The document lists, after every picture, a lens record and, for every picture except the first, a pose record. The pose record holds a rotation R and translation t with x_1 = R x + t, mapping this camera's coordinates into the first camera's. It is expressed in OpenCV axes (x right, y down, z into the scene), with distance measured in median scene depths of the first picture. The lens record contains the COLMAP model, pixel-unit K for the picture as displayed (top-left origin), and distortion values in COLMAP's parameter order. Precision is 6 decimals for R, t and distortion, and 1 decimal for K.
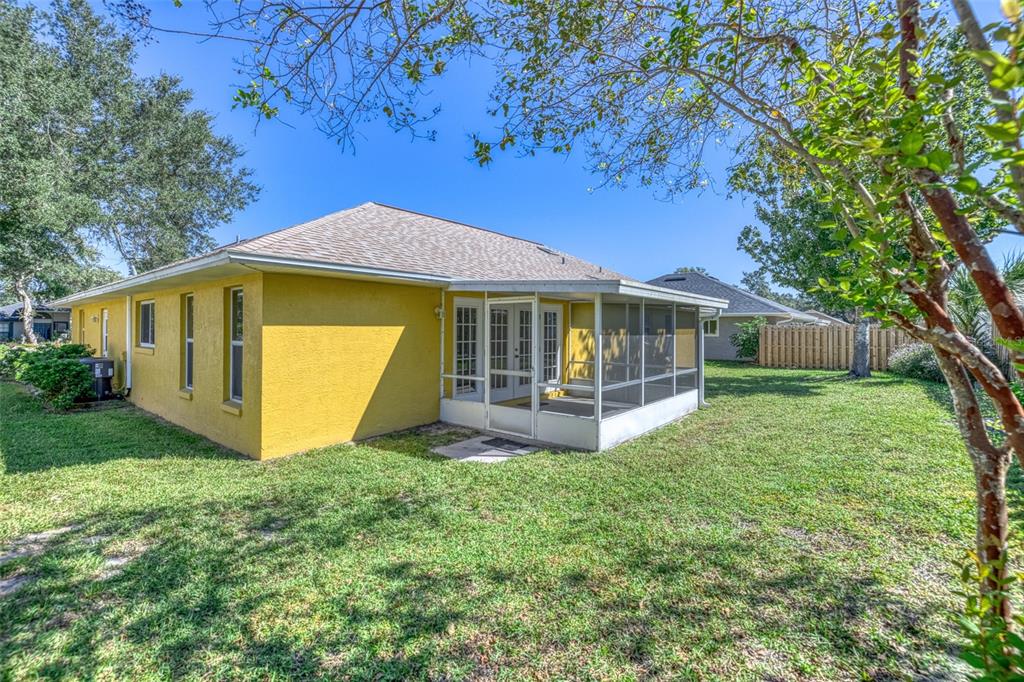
lens RADIAL K [[456.8, 0, 512.0], [0, 456.8, 341.0], [0, 0, 1]] dist [-0.015005, -0.000236]
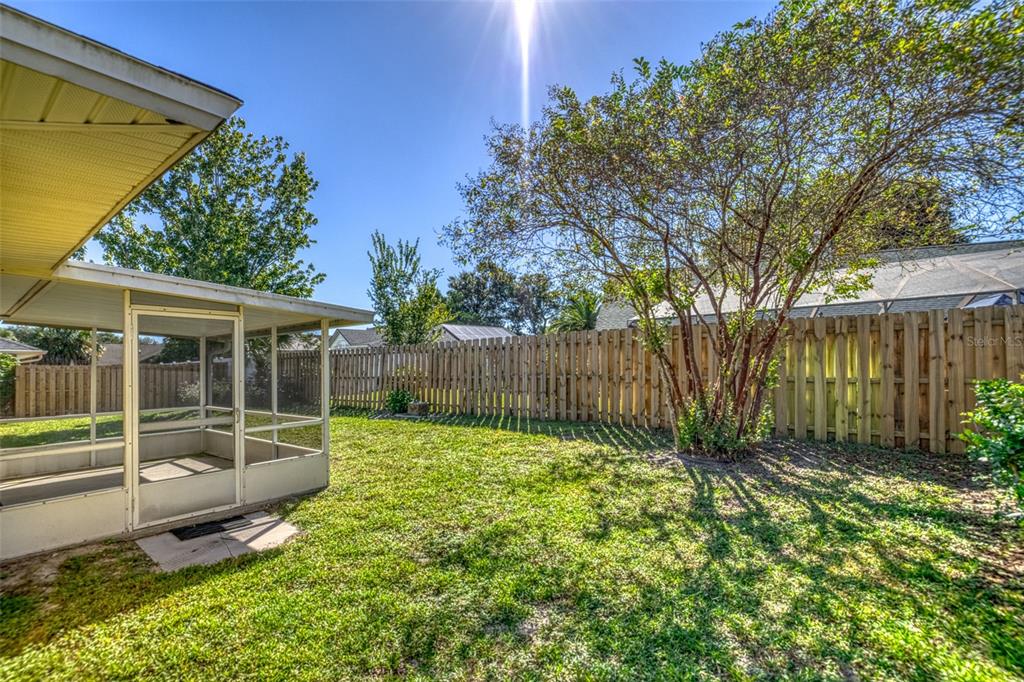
lens RADIAL K [[456.8, 0, 512.0], [0, 456.8, 341.0], [0, 0, 1]] dist [-0.015005, -0.000236]
pose [[-0.005818, 0.049361, 0.998764, -0.521361], [0.049418, 0.997575, -0.049014, 0.005583], [-0.998761, 0.049072, -0.008243, 0.414614]]
